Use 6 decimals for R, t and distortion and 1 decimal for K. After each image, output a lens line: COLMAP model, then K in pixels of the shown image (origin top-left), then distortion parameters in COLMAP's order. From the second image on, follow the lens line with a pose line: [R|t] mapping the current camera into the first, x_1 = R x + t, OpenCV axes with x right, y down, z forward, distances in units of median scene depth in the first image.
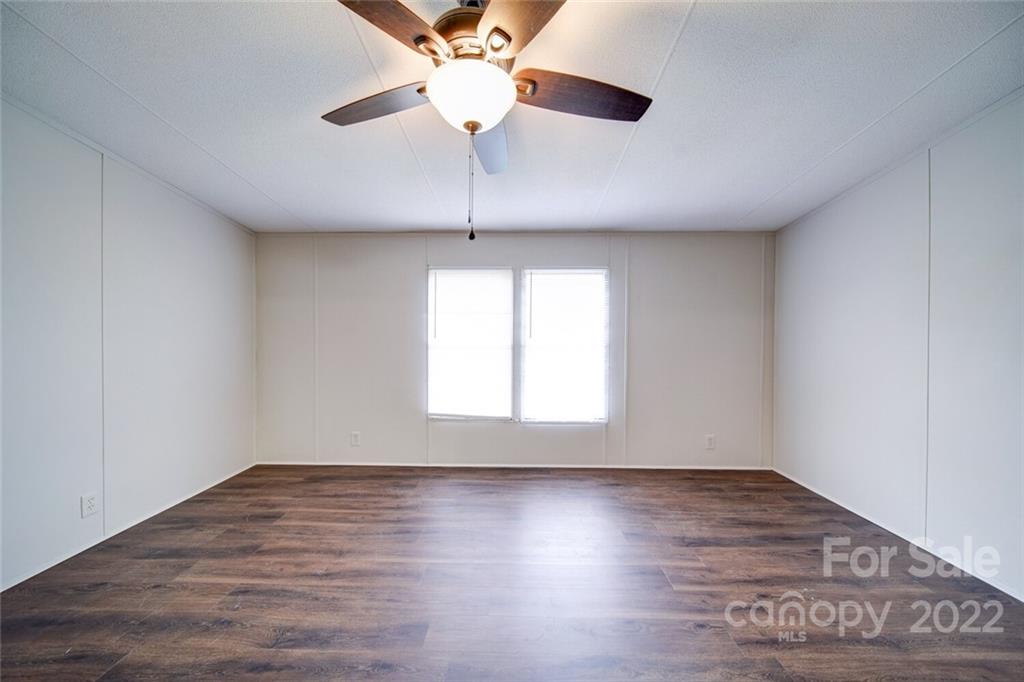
lens RADIAL K [[368.7, 0, 513.6], [0, 368.7, 338.1], [0, 0, 1]] dist [0.000287, 0.000036]
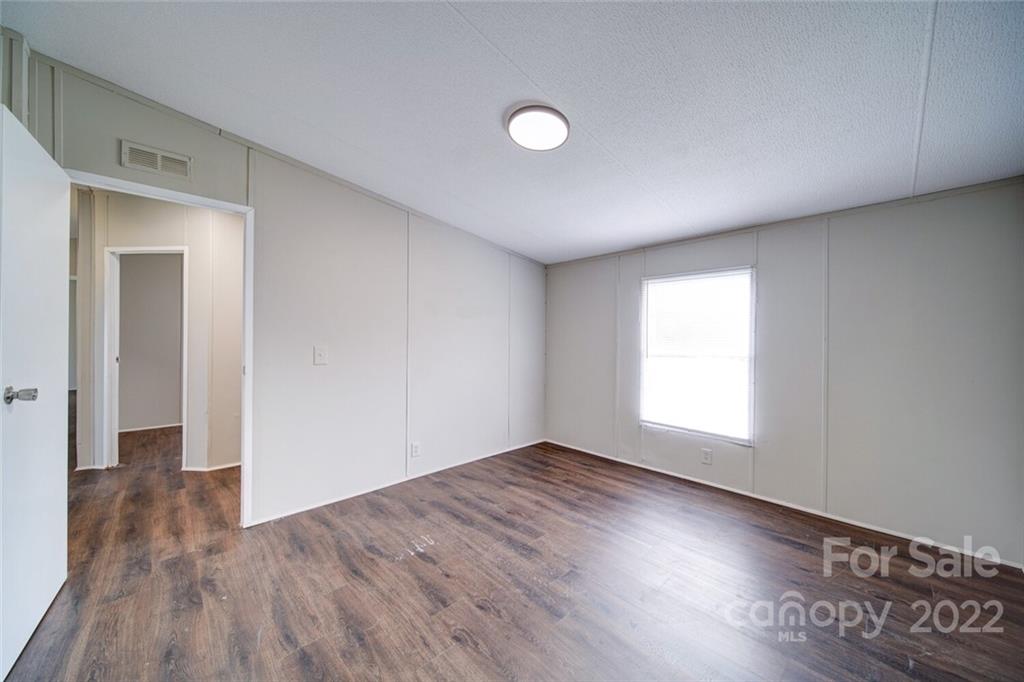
lens RADIAL K [[368.7, 0, 513.6], [0, 368.7, 338.1], [0, 0, 1]] dist [0.000287, 0.000036]
pose [[0.706646, -0.003256, -0.707560, 0.470799], [-0.011414, 0.999807, -0.016000, 0.000008], [0.707475, 0.019383, 0.706472, -0.011792]]
